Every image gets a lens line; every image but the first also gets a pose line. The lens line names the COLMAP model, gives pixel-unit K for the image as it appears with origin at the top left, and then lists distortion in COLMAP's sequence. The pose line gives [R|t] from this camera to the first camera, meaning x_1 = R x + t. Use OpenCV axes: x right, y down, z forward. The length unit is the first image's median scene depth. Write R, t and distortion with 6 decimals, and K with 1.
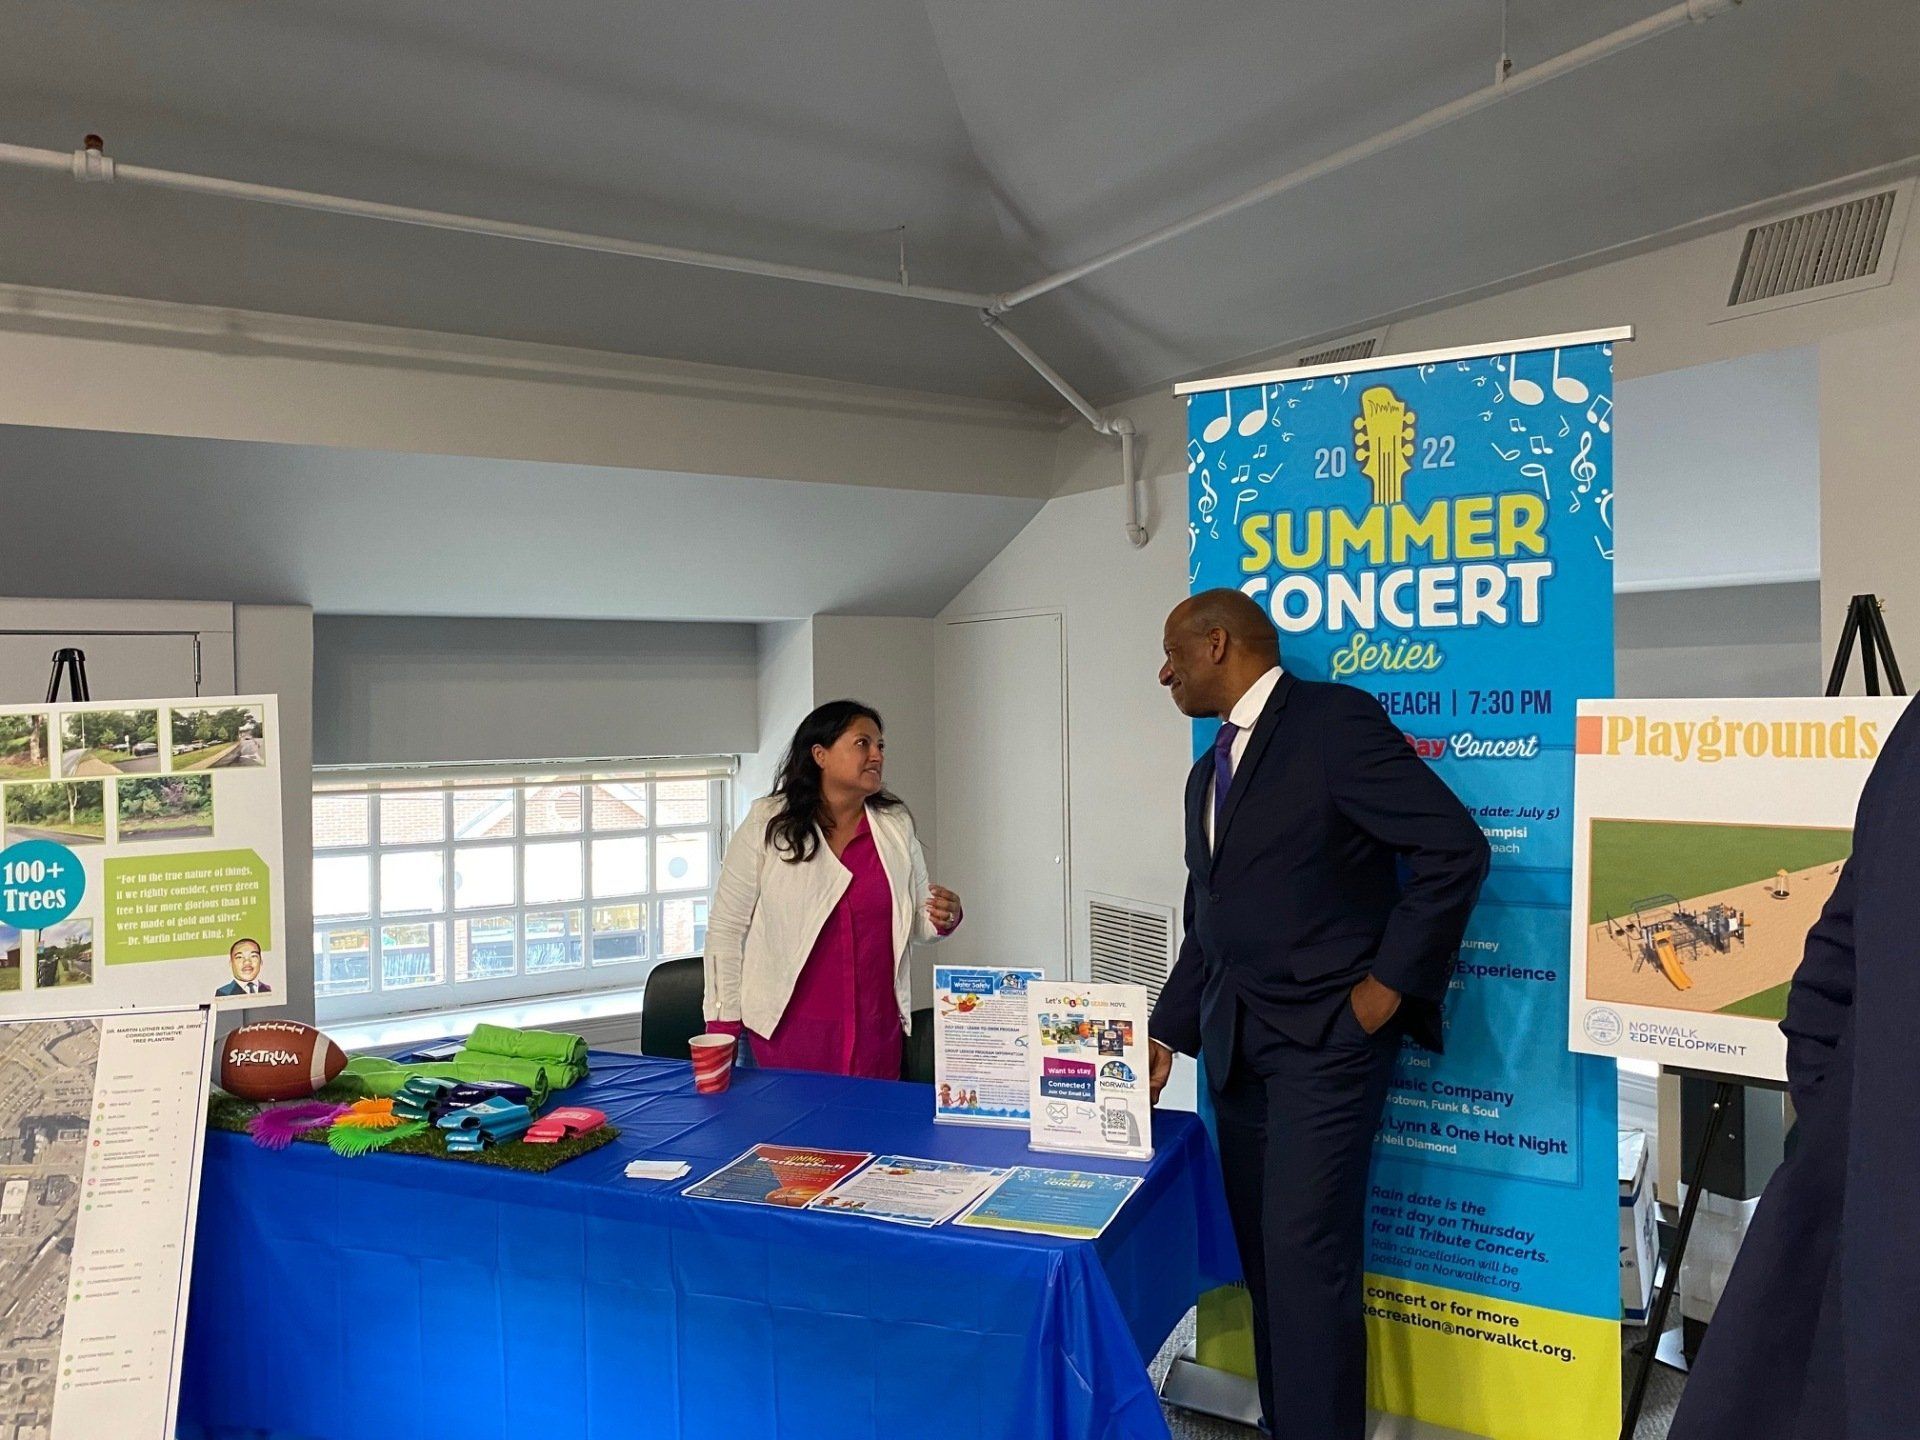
lens RADIAL K [[1452.9, 0, 950.1], [0, 1452.9, 710.6], [0, 0, 1]] dist [0.039582, -0.046053]
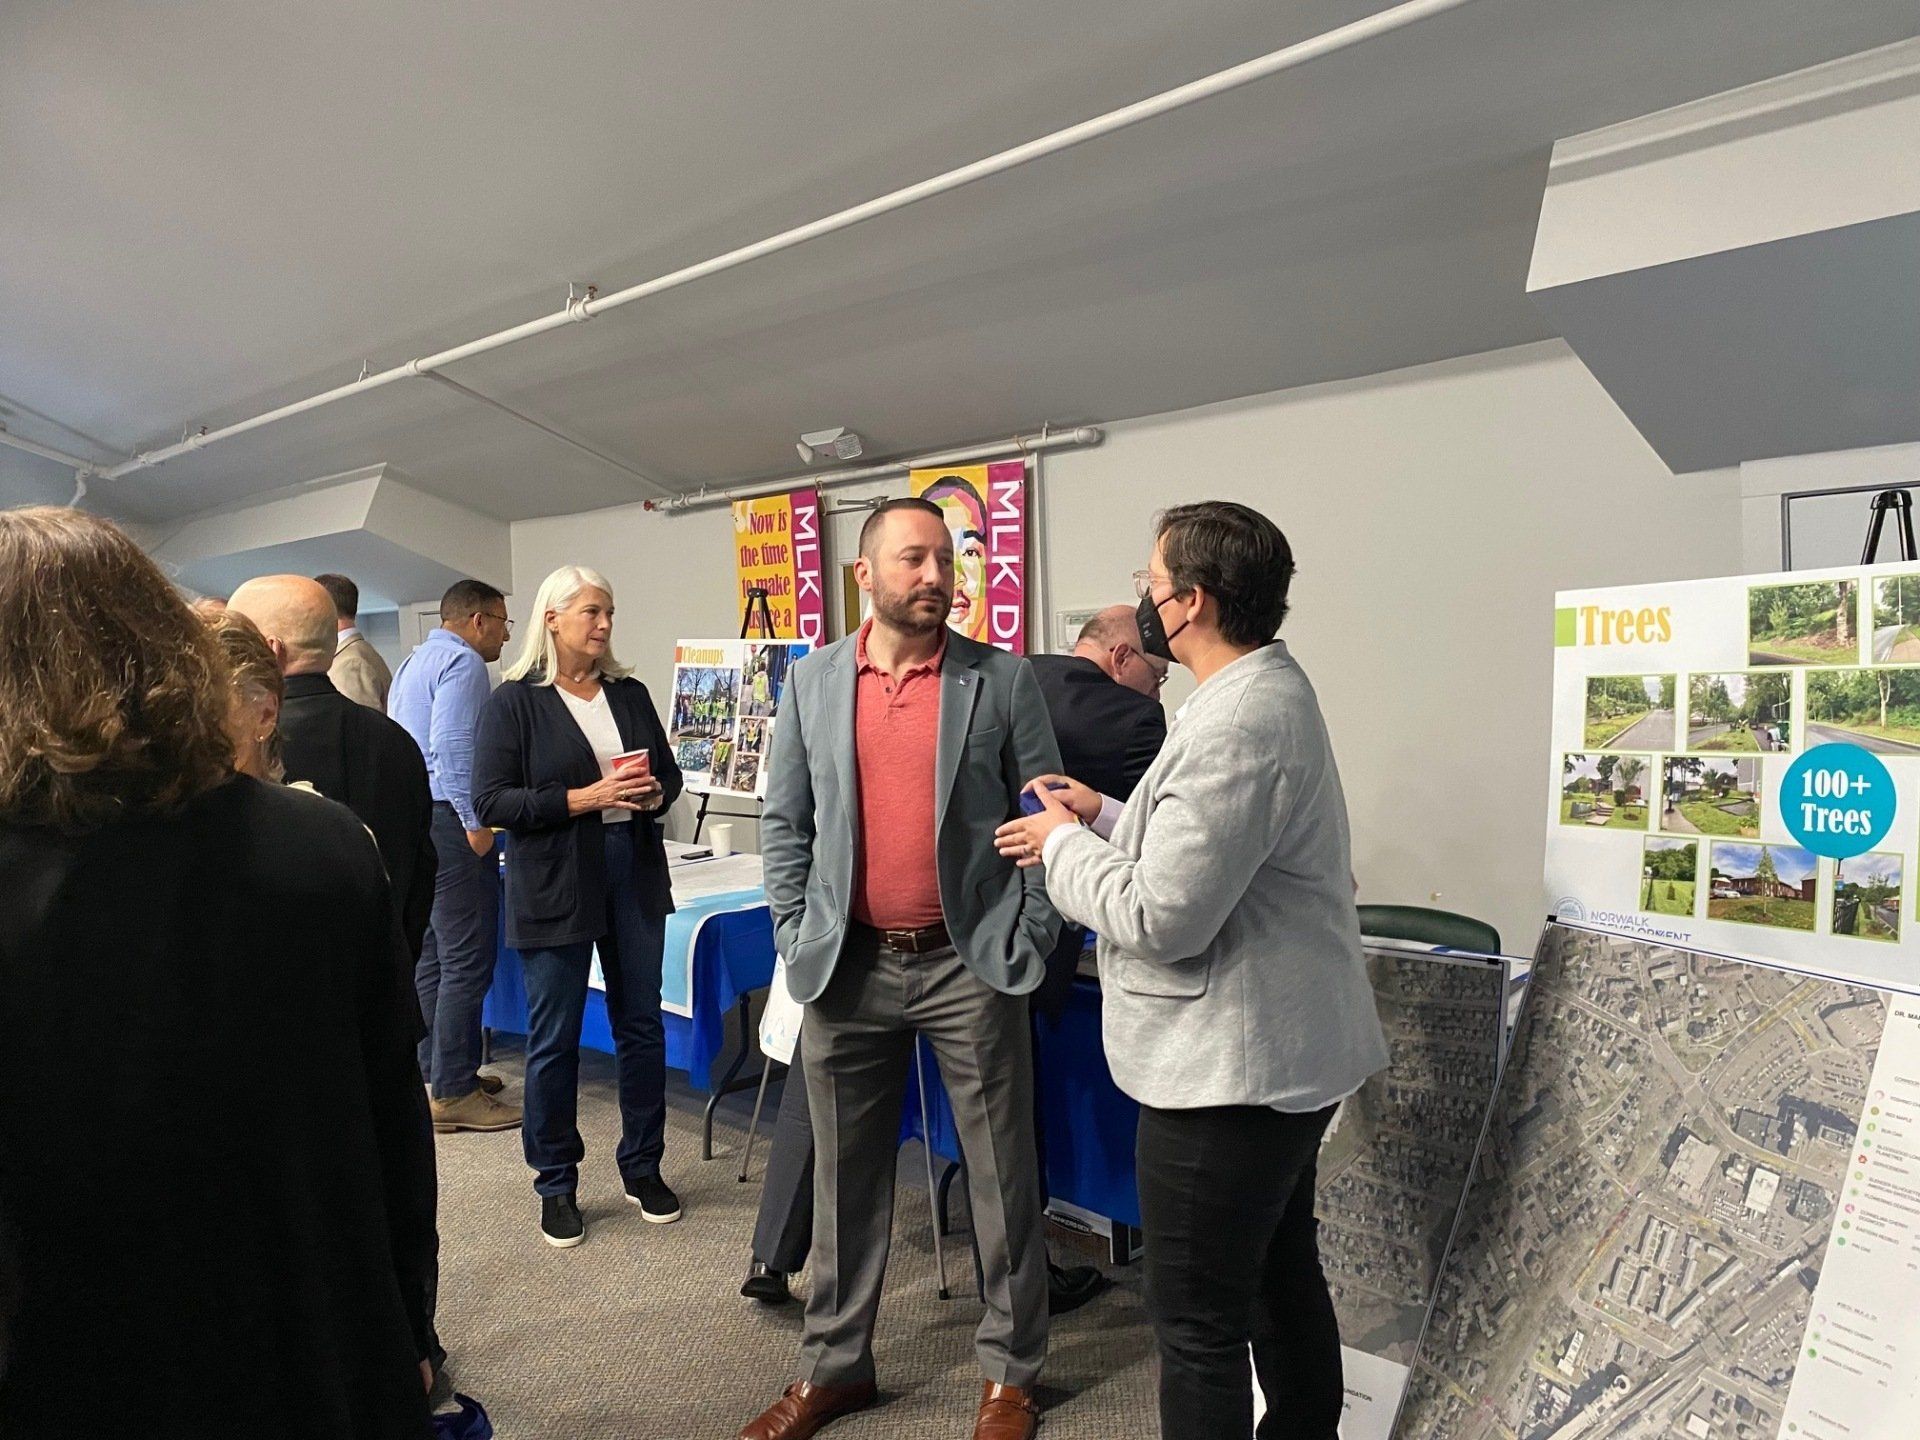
lens RADIAL K [[1444.9, 0, 955.6], [0, 1444.9, 709.1], [0, 0, 1]] dist [0.046198, -0.054963]
pose [[0.251801, 0.053895, -0.966277, 0.001365], [0.028749, 0.997591, 0.063134, 0.008262], [0.967352, -0.043676, 0.249645, 0.358067]]
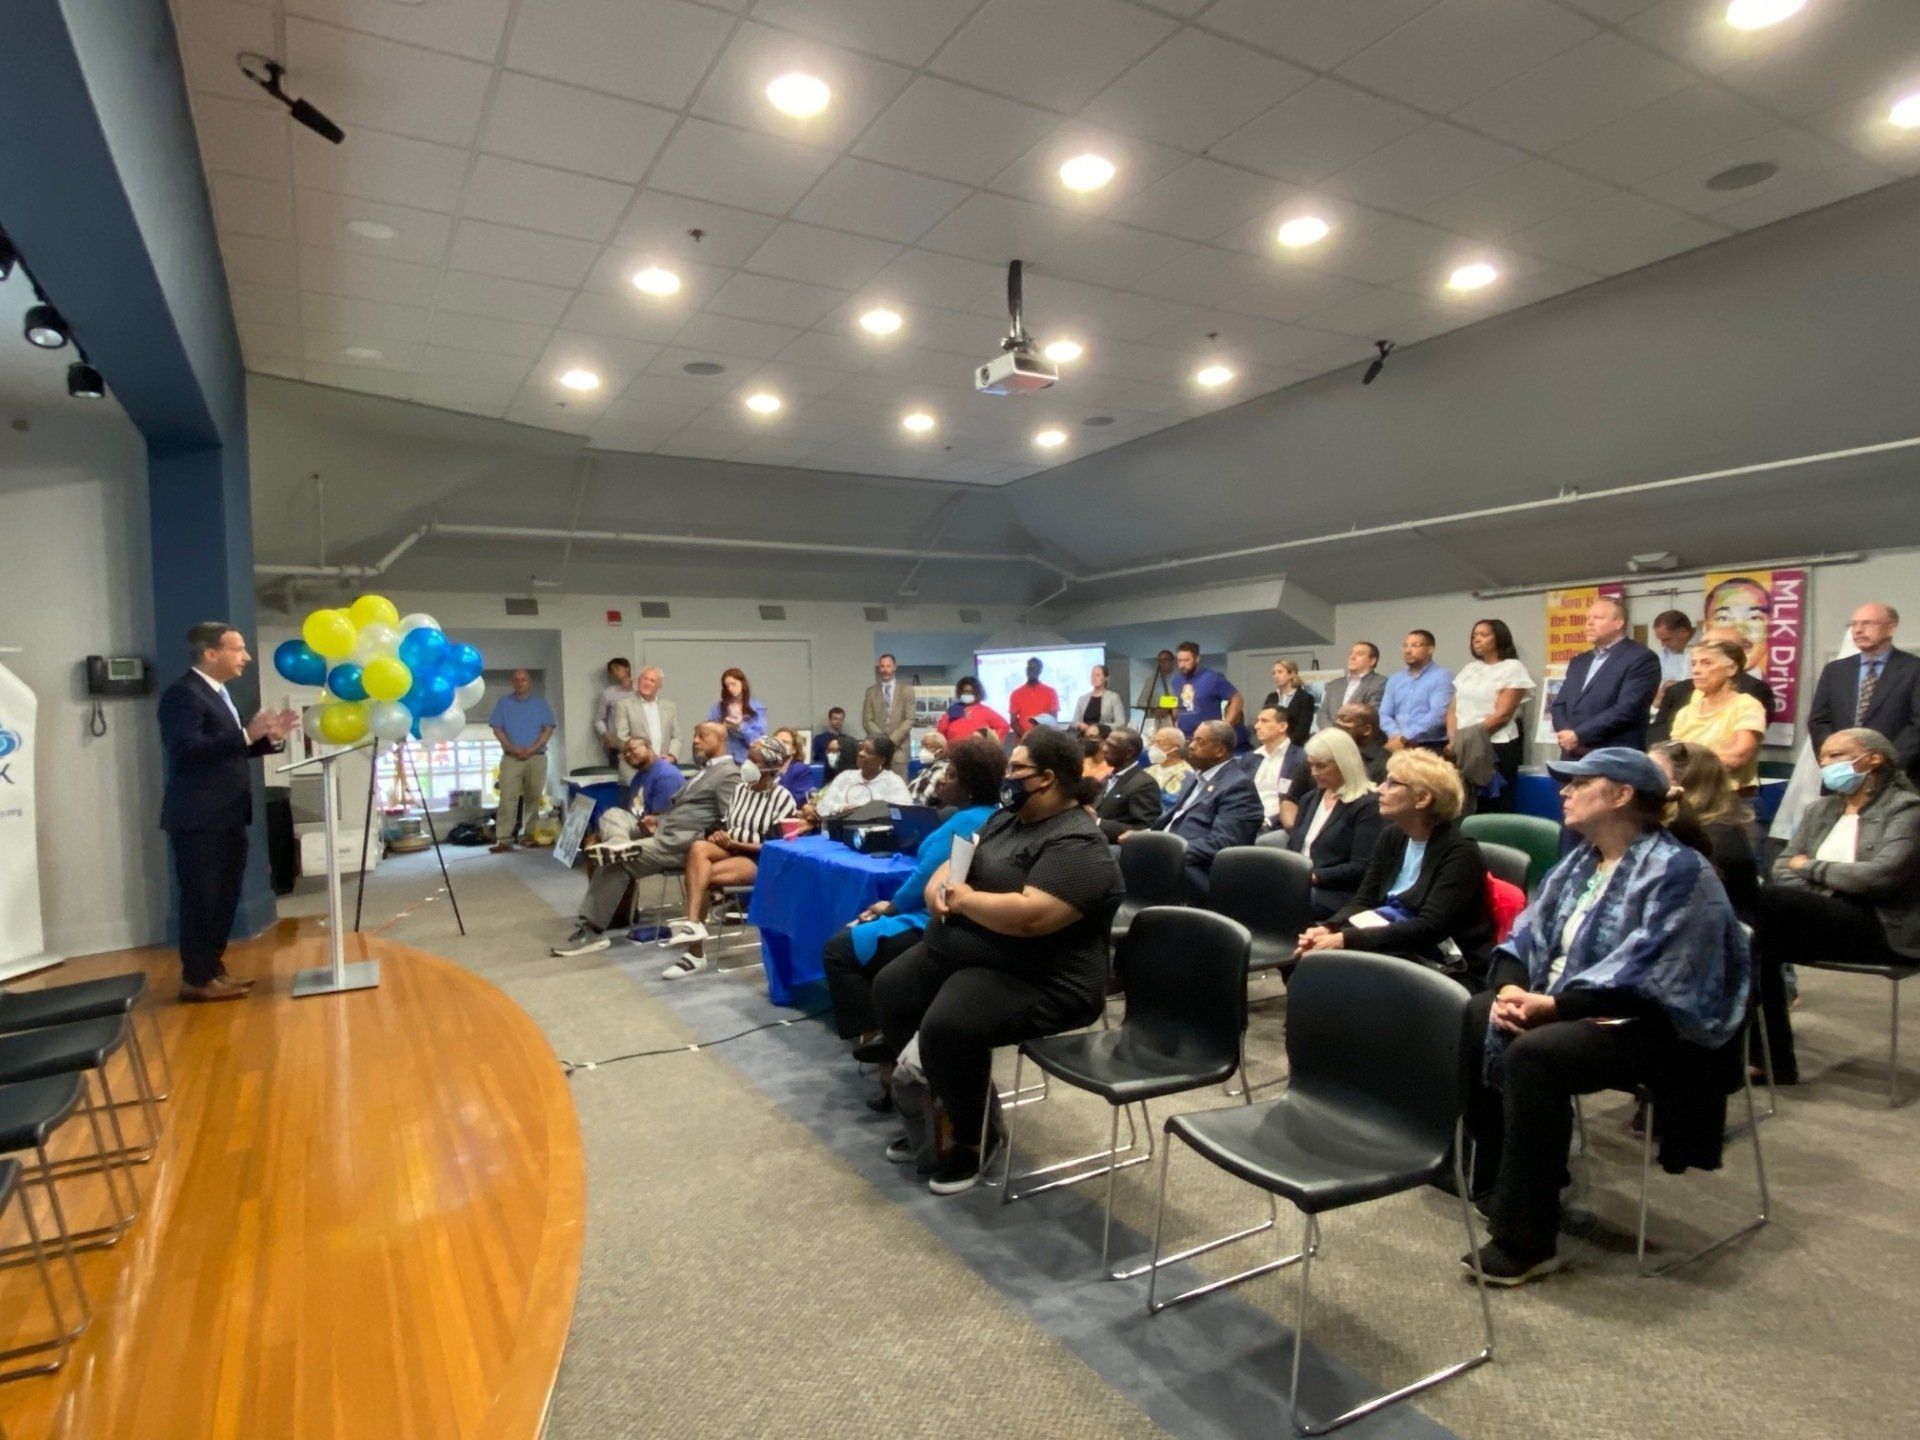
lens RADIAL K [[1056.1, 0, 950.9], [0, 1056.1, 721.7], [0, 0, 1]] dist [0.055396, -0.060084]
pose [[0.001517, 0.037561, -0.999293, 0.857535], [0.010436, 0.999239, 0.037575, 0.062513], [0.999944, -0.010486, 0.001124, -1.278445]]
